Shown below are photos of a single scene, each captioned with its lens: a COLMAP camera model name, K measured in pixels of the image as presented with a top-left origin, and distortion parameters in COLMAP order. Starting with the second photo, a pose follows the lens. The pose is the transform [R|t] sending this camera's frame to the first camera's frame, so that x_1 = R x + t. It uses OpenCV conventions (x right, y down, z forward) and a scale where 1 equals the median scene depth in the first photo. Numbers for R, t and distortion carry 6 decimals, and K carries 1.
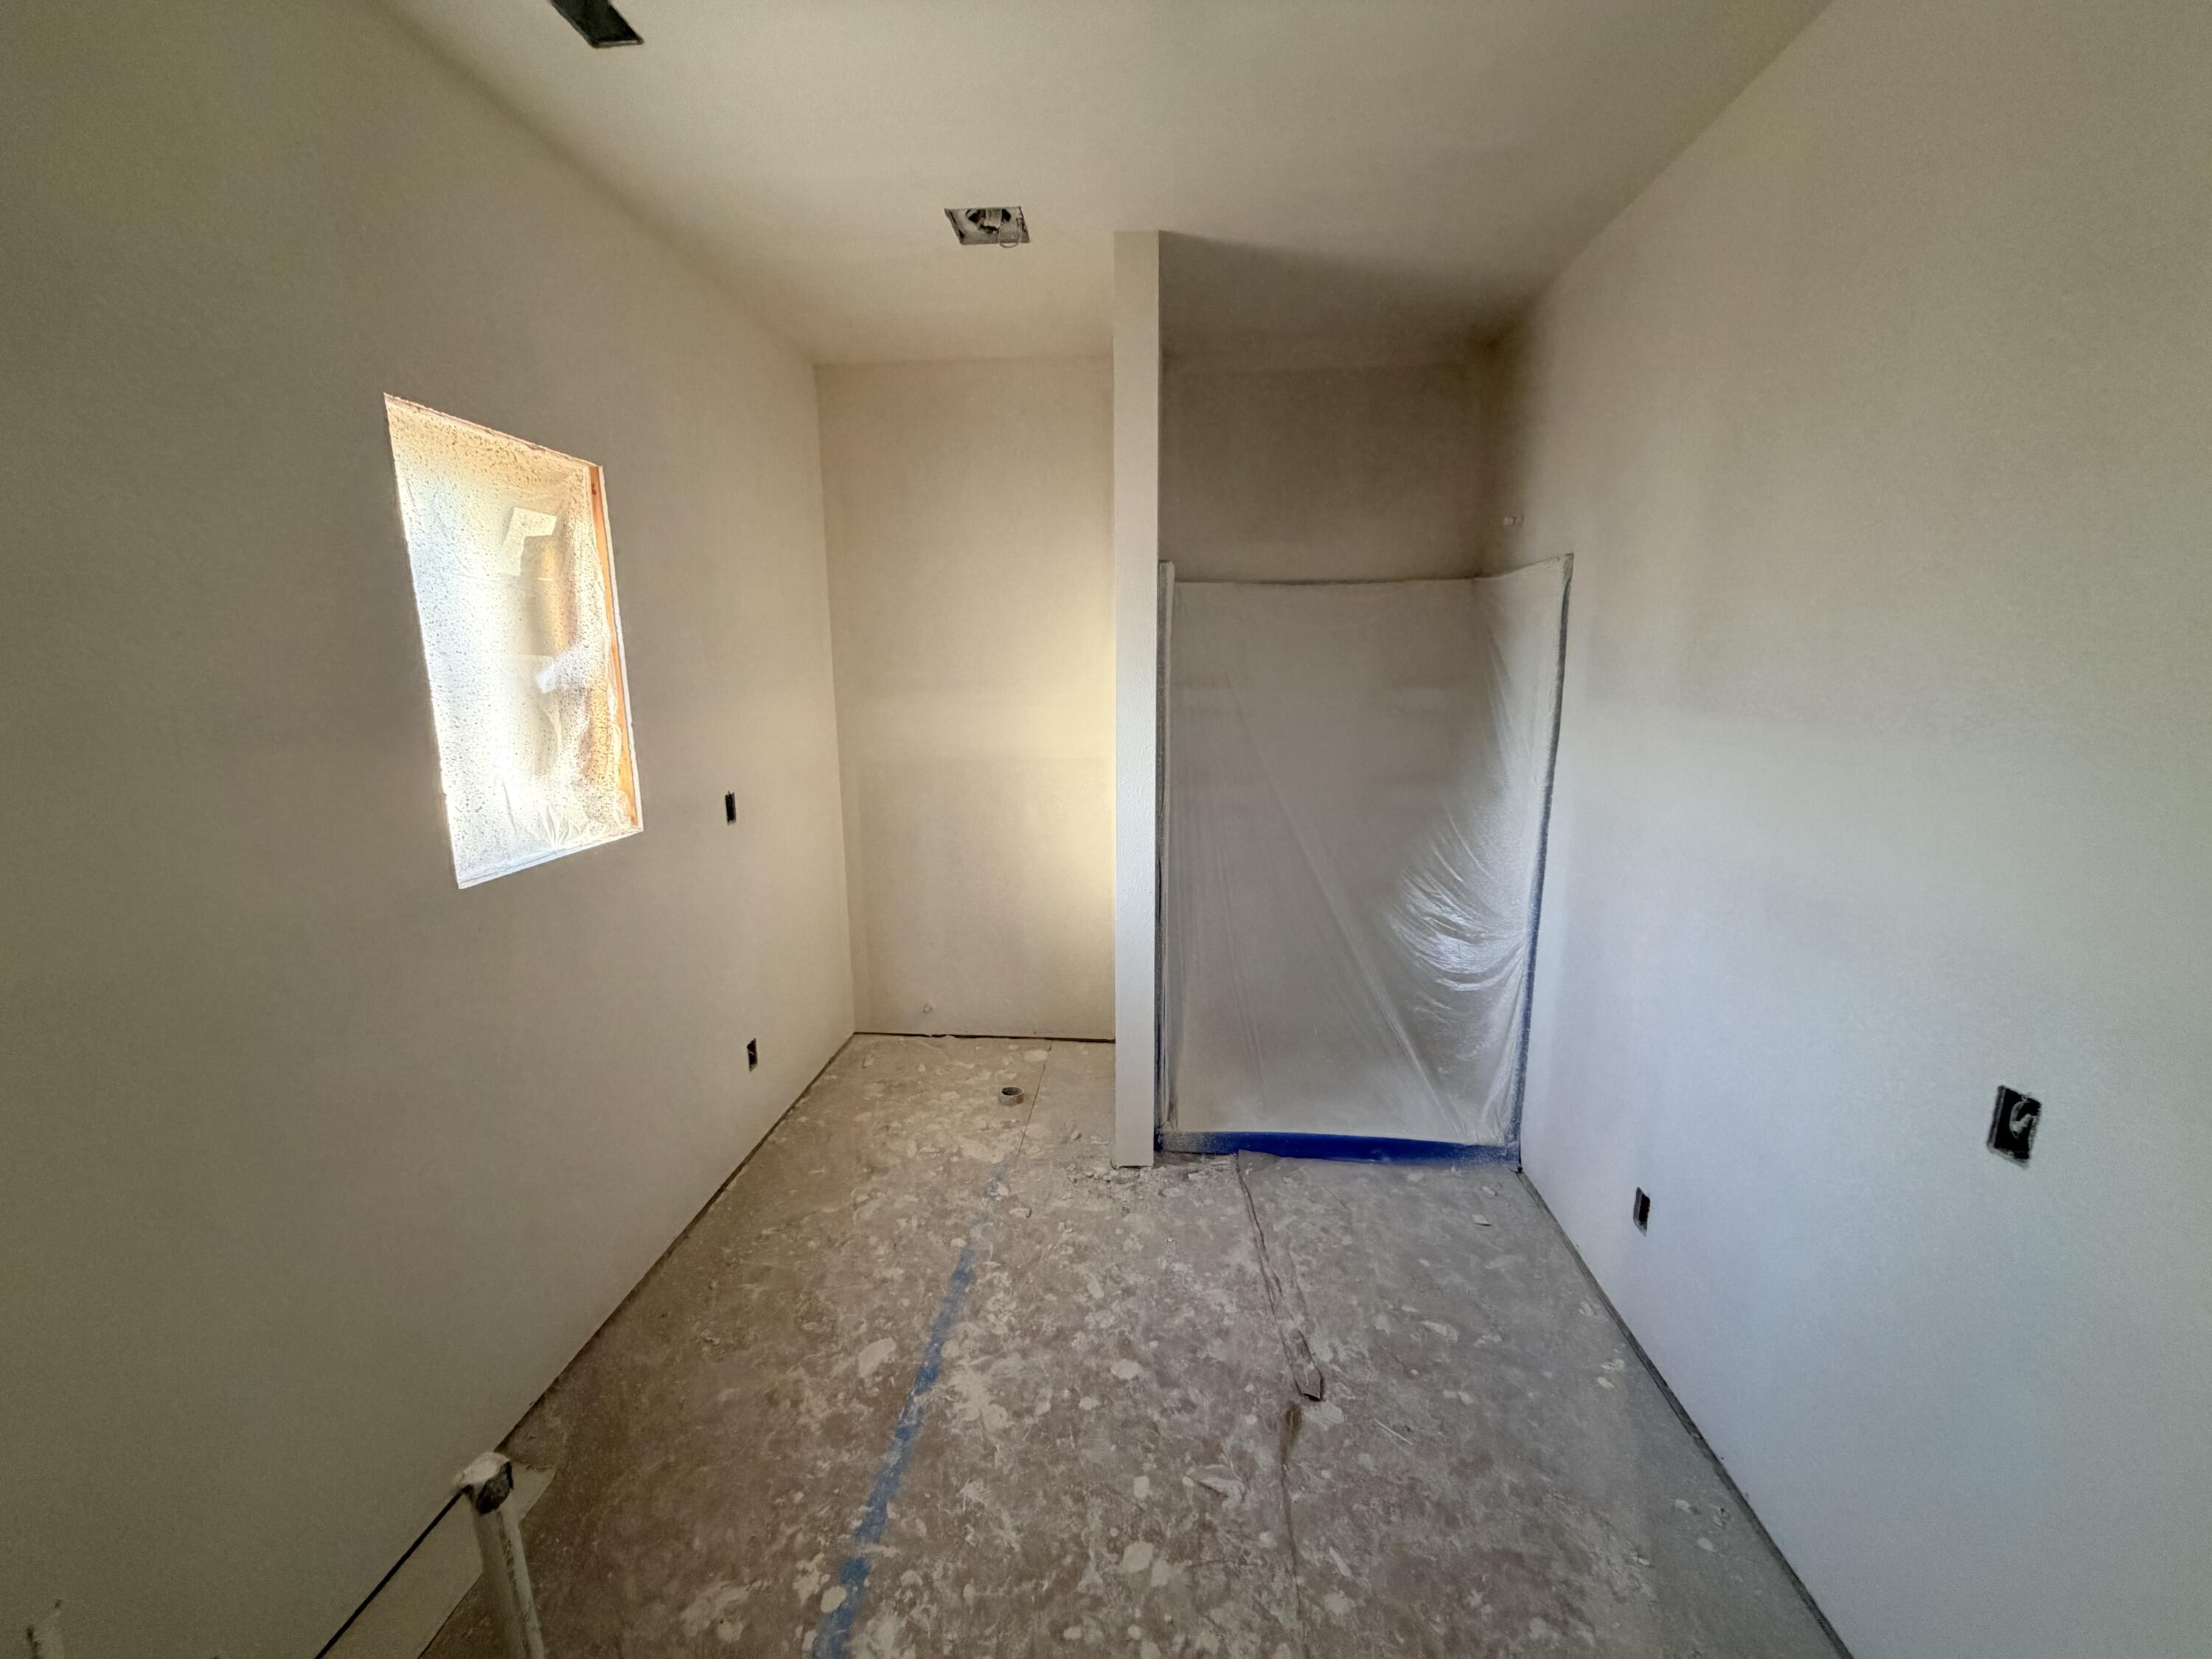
lens RADIAL K [[882.9, 0, 1099.0], [0, 882.9, 830.3], [0, 0, 1]] dist [-0.000627, 0.000133]
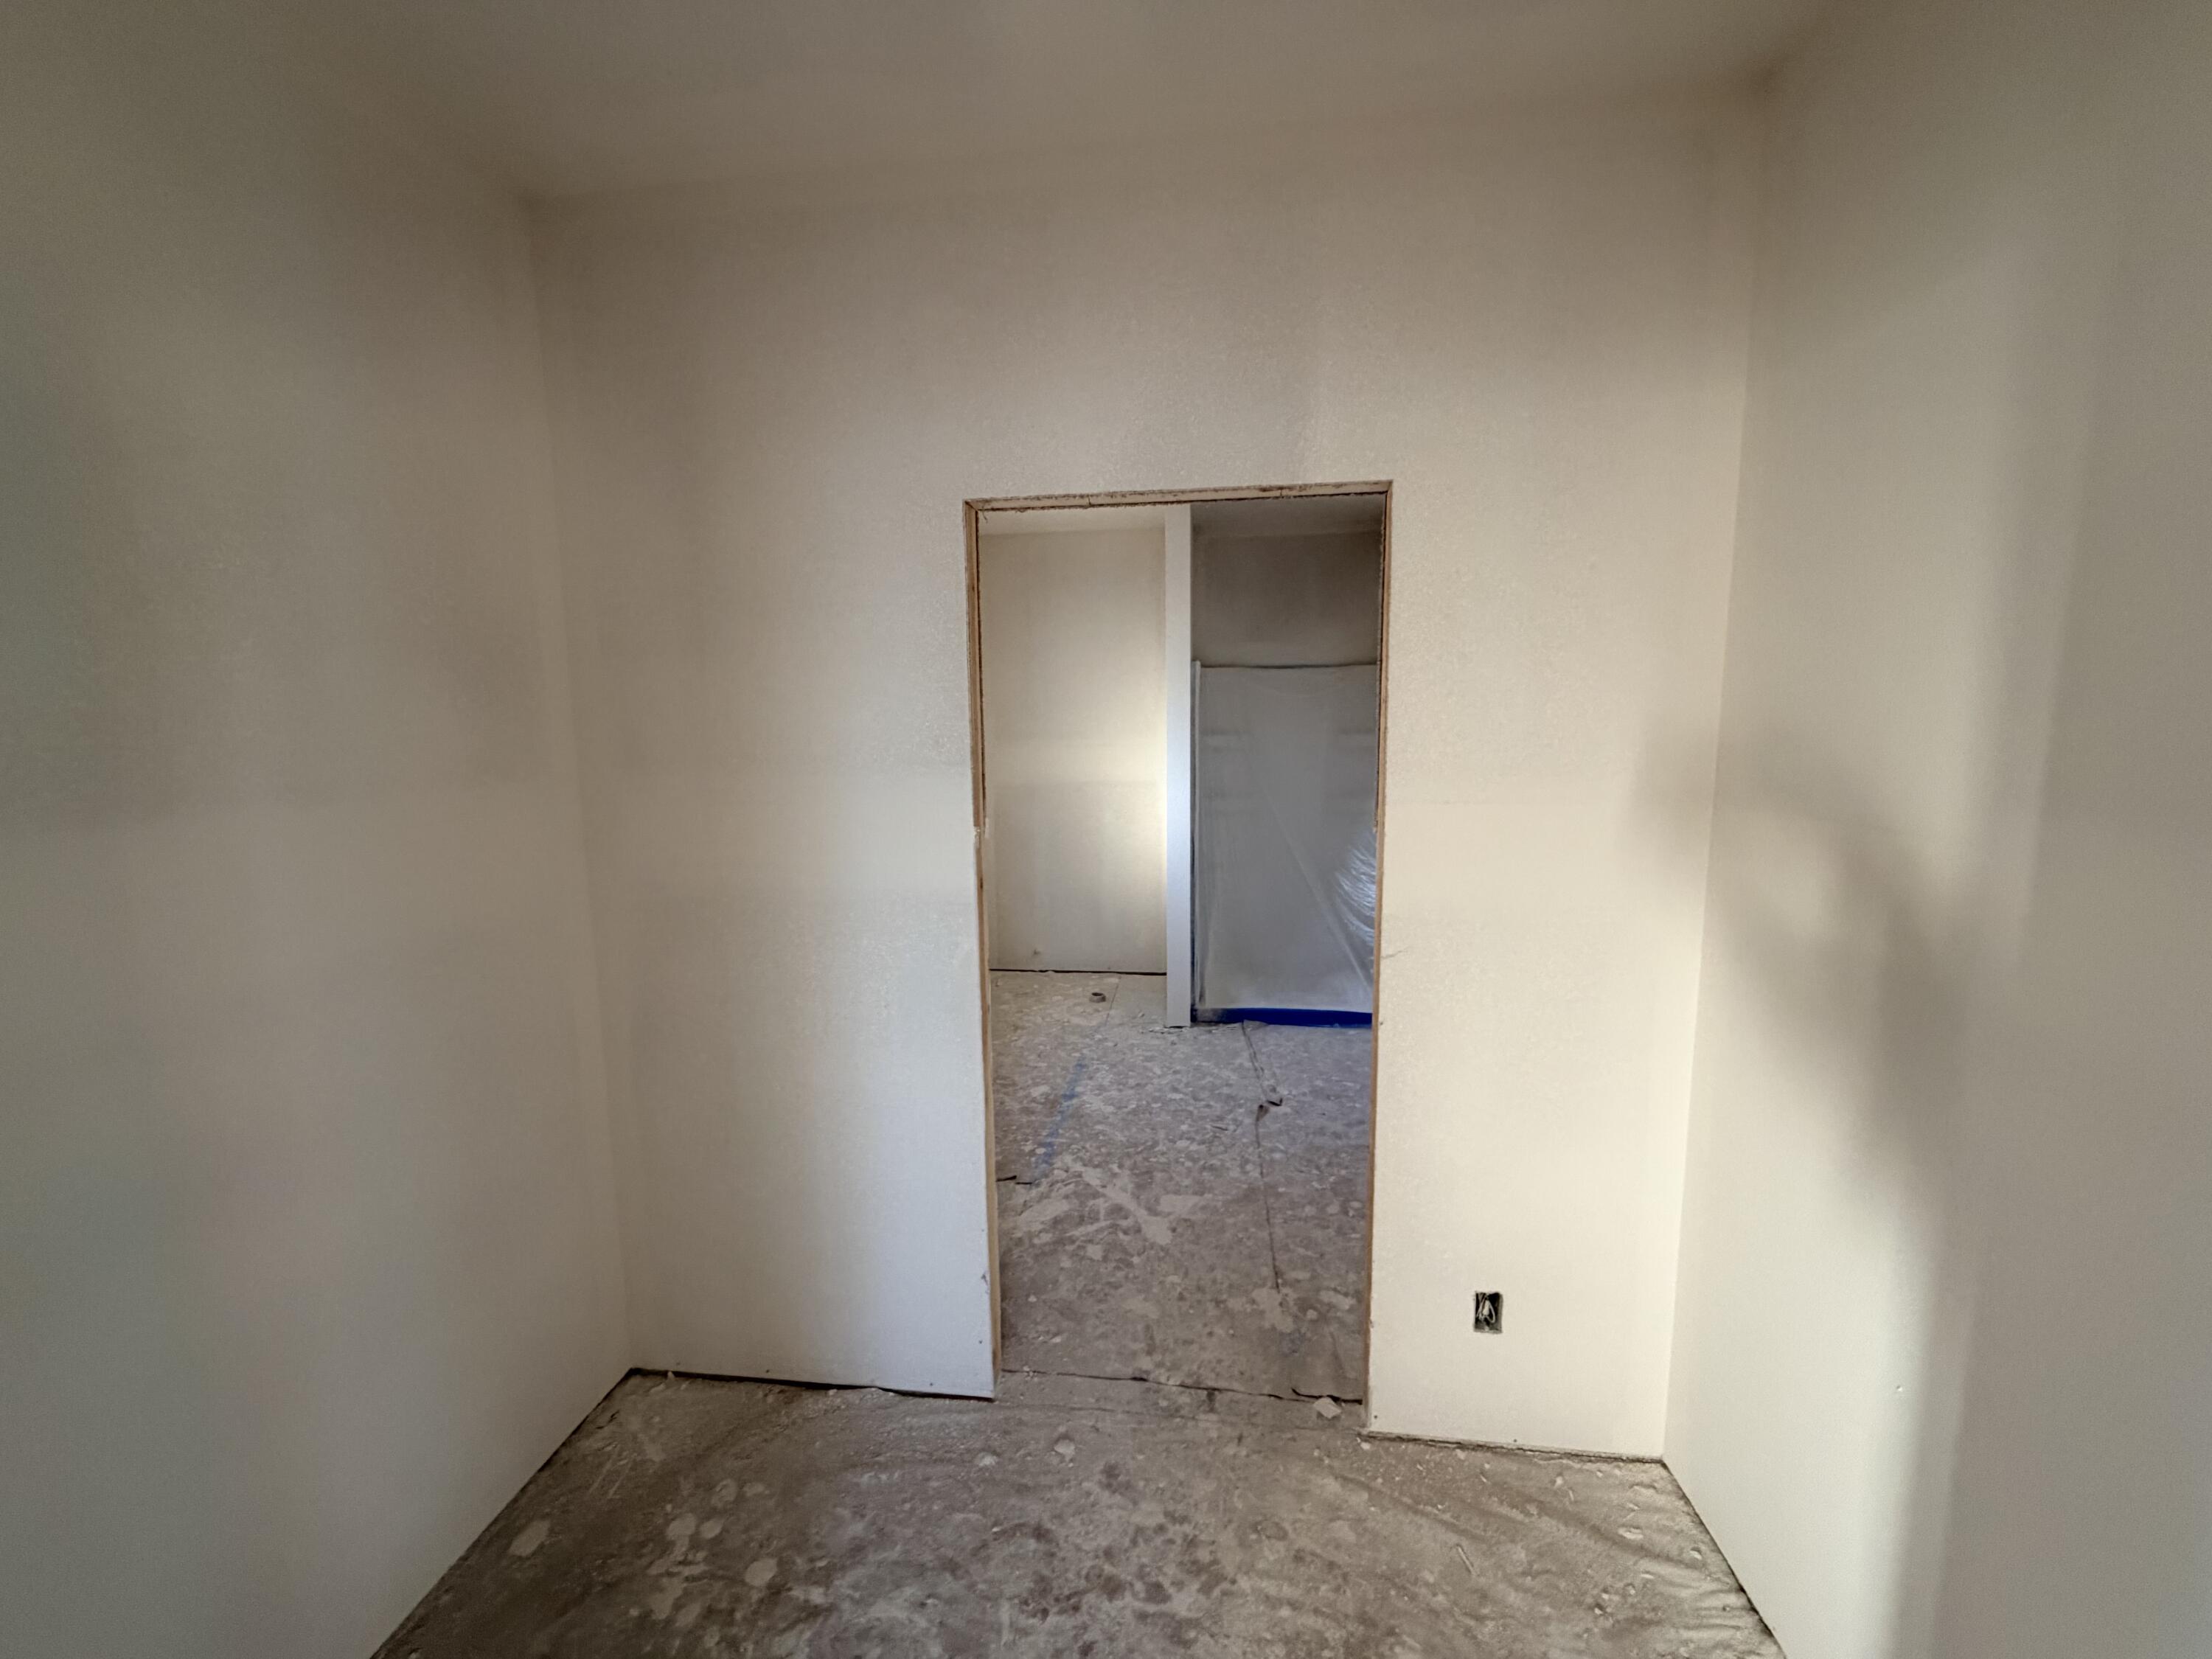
lens RADIAL K [[882.9, 0, 1112.0], [0, 882.9, 829.2], [0, 0, 1]] dist [-0.000627, 0.000133]
pose [[0.999627, -0.001655, -0.027246, -0.041971], [-0.000204, 0.997678, -0.068102, 0.147225], [0.027295, 0.068083, 0.997306, -0.726314]]
